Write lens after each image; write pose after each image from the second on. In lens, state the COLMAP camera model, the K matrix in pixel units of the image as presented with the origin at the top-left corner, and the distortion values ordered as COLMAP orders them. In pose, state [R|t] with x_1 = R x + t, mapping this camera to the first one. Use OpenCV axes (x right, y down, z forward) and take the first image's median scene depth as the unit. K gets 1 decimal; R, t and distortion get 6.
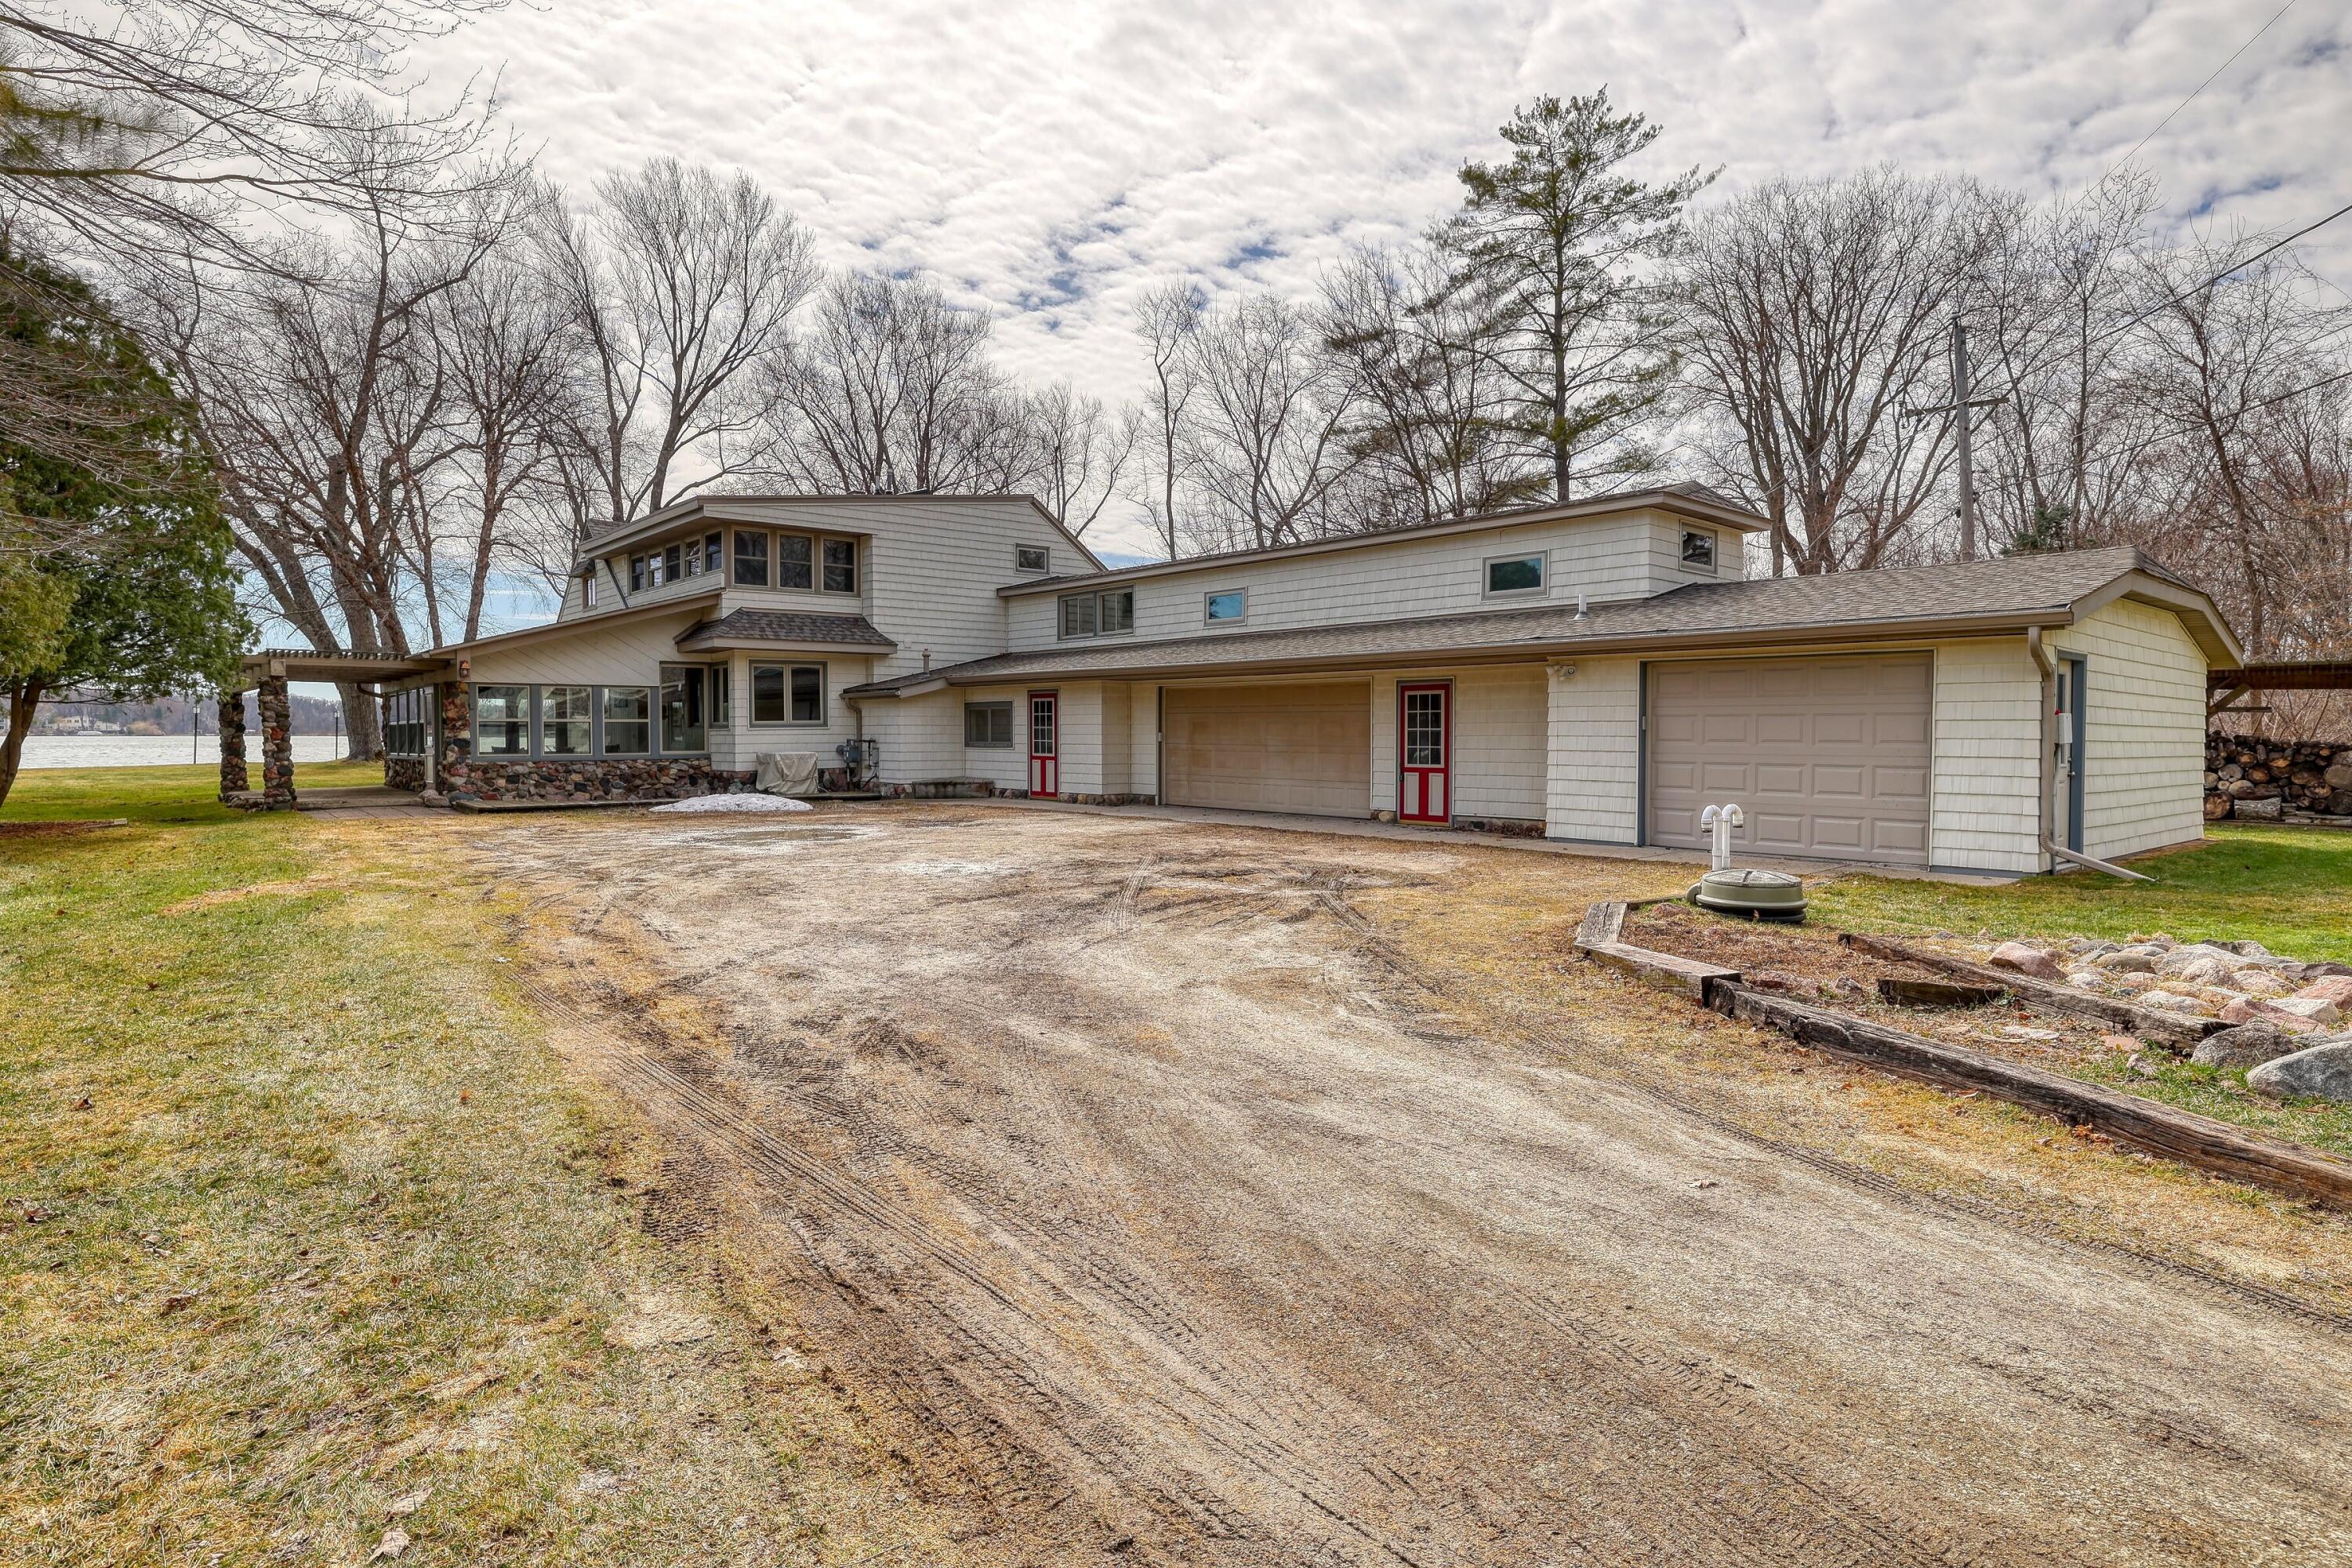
lens RADIAL K [[1275.0, 0, 1177.8], [0, 1275.0, 785.1], [0, 0, 1]] dist [-0.018922, 0.000520]
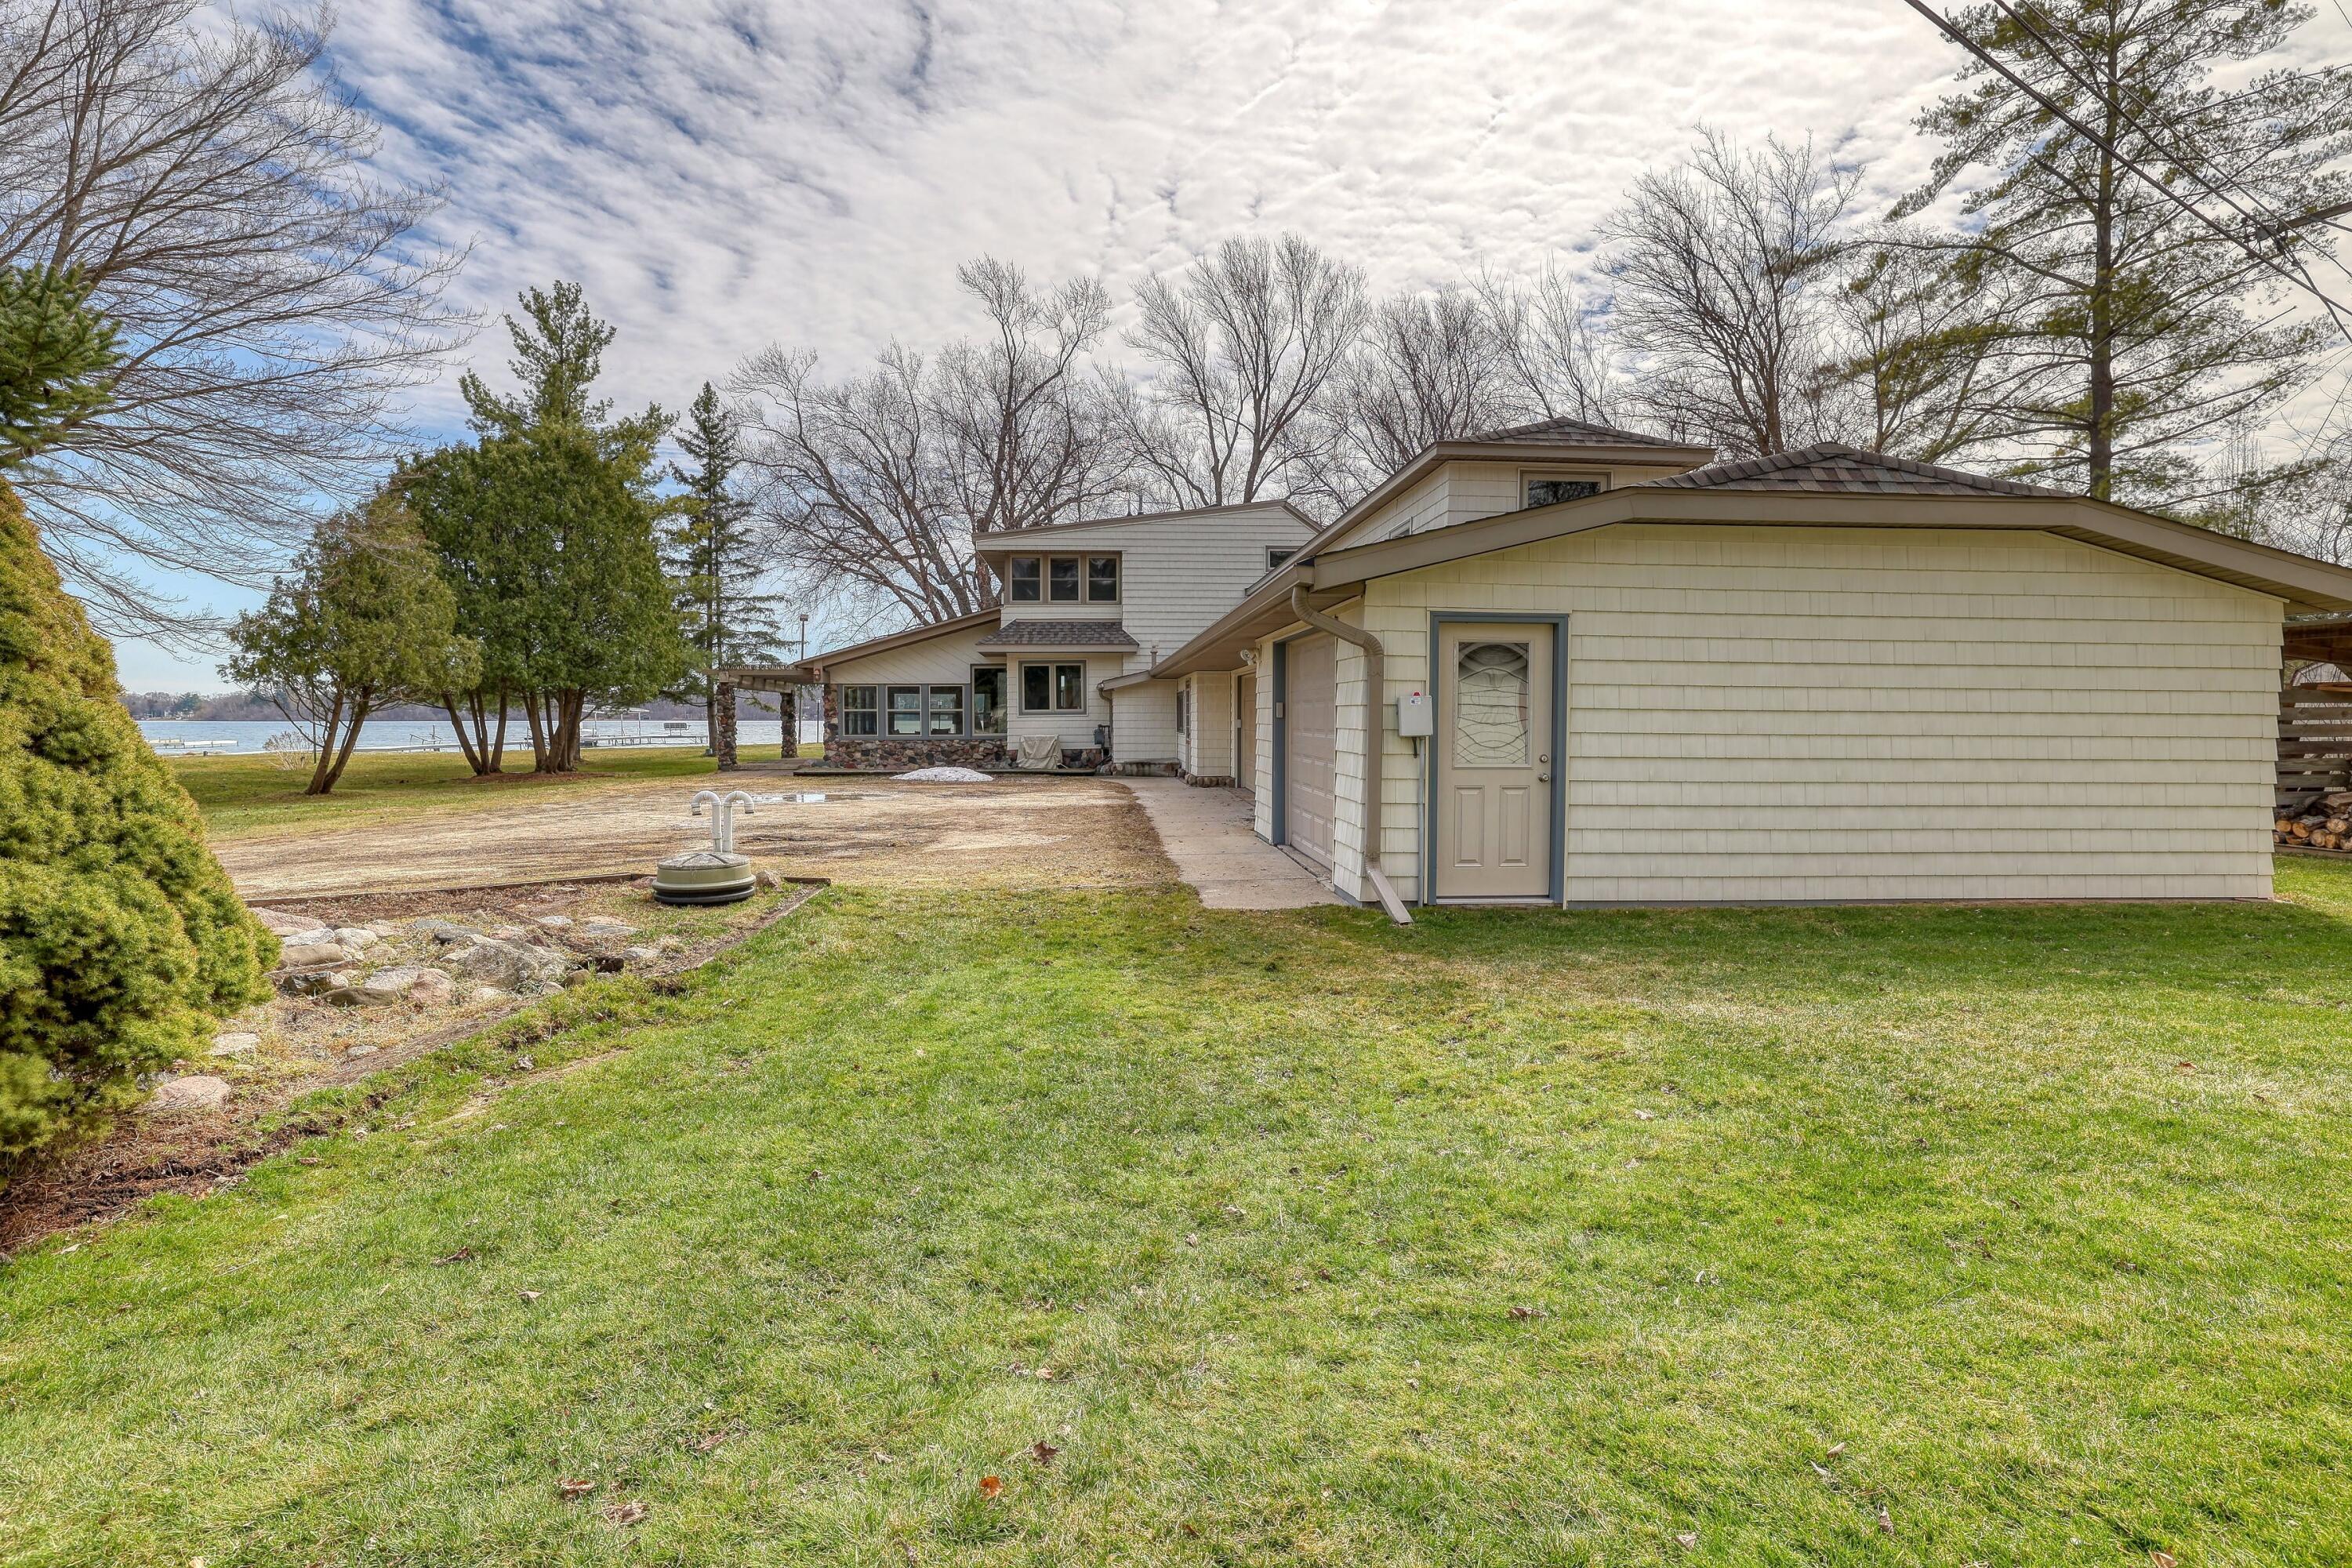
lens RADIAL K [[1184.6, 0, 1177.3], [0, 1184.6, 772.1], [0, 0, 1]] dist [-0.003018, 0.000164]
pose [[0.797858, 0.027065, -0.602238, 0.469665], [-0.023979, 0.999626, 0.013156, -0.007976], [0.602368, 0.003944, 0.798208, 0.155548]]
